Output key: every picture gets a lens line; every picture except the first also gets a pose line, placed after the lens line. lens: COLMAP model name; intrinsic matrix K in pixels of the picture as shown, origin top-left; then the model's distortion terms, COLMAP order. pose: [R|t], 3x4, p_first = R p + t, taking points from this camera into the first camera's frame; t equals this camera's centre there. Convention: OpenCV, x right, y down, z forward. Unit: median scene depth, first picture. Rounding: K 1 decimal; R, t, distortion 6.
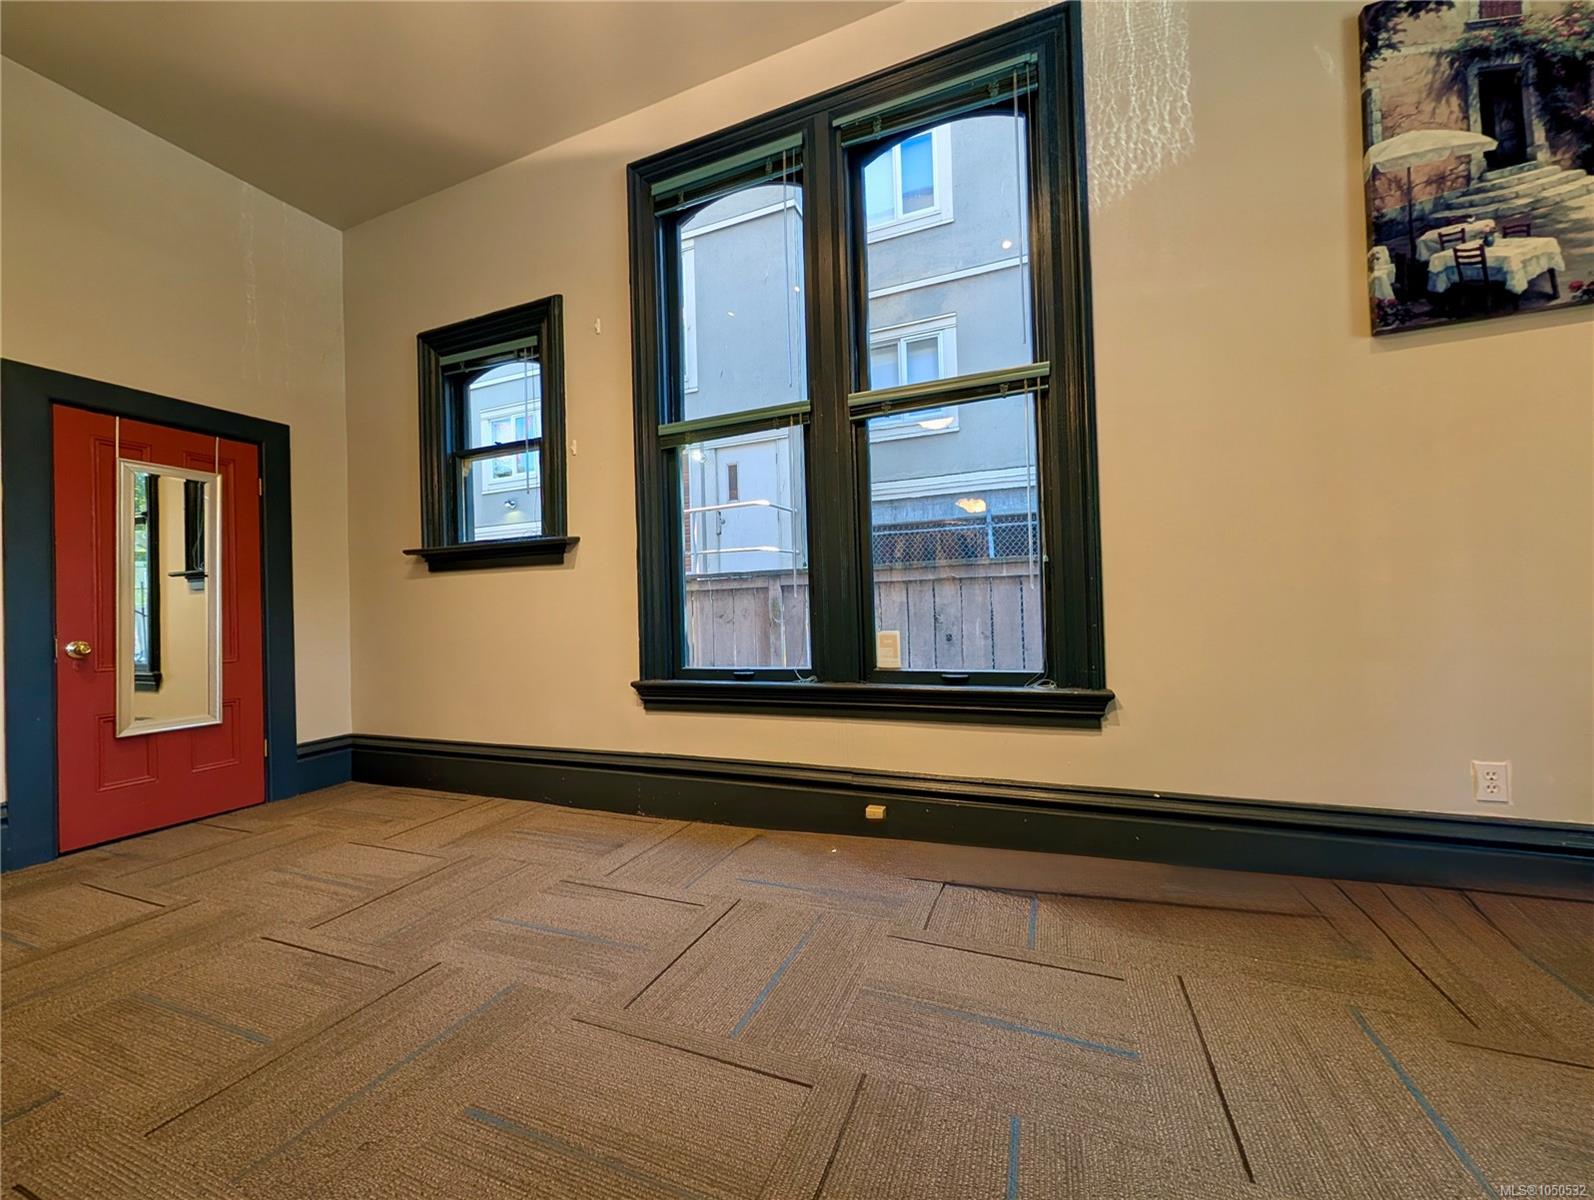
lens RADIAL K [[620.0, 0, 797.0], [0, 620.0, 600.0], [0, 0, 1]] dist [0.001047, -0.000166]
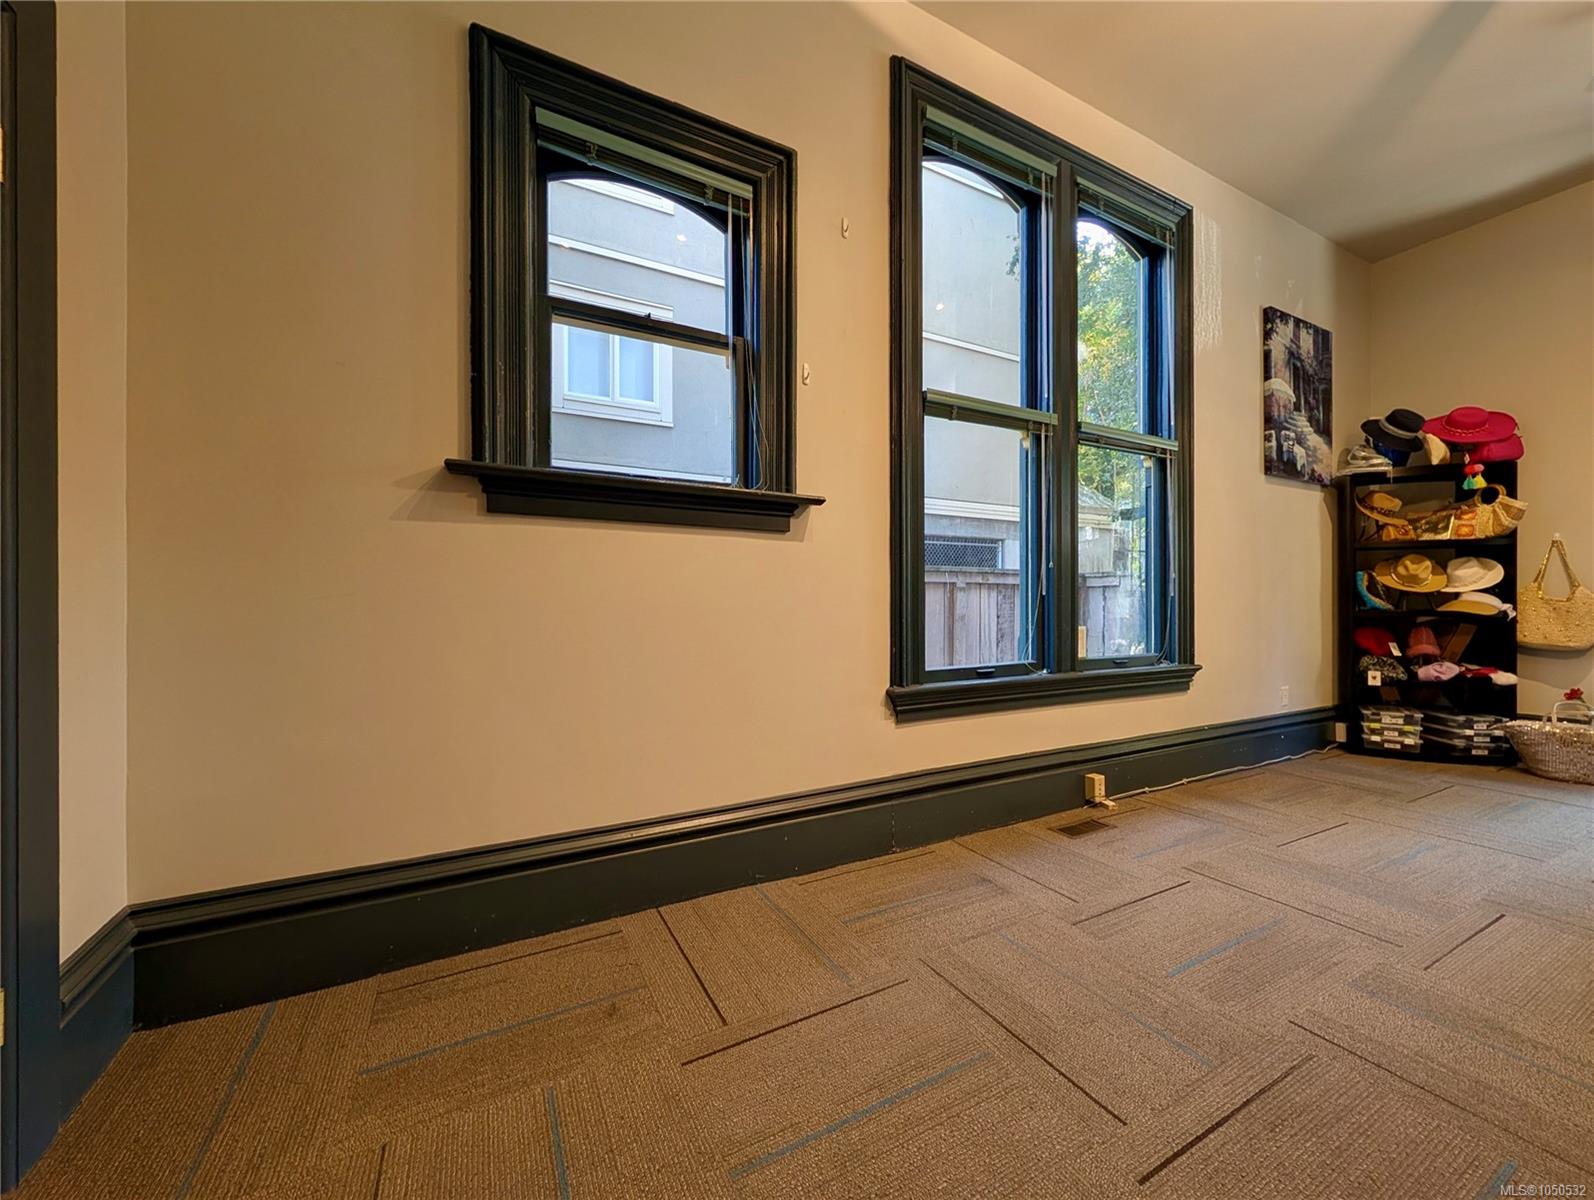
lens RADIAL K [[620.0, 0, 797.0], [0, 620.0, 600.0], [0, 0, 1]] dist [0.001047, -0.000166]
pose [[0.632185, 0.033400, 0.774097, -0.989167], [-0.030206, 0.999373, -0.018452, 0.033454], [-0.774228, -0.011717, 0.632798, 0.592354]]
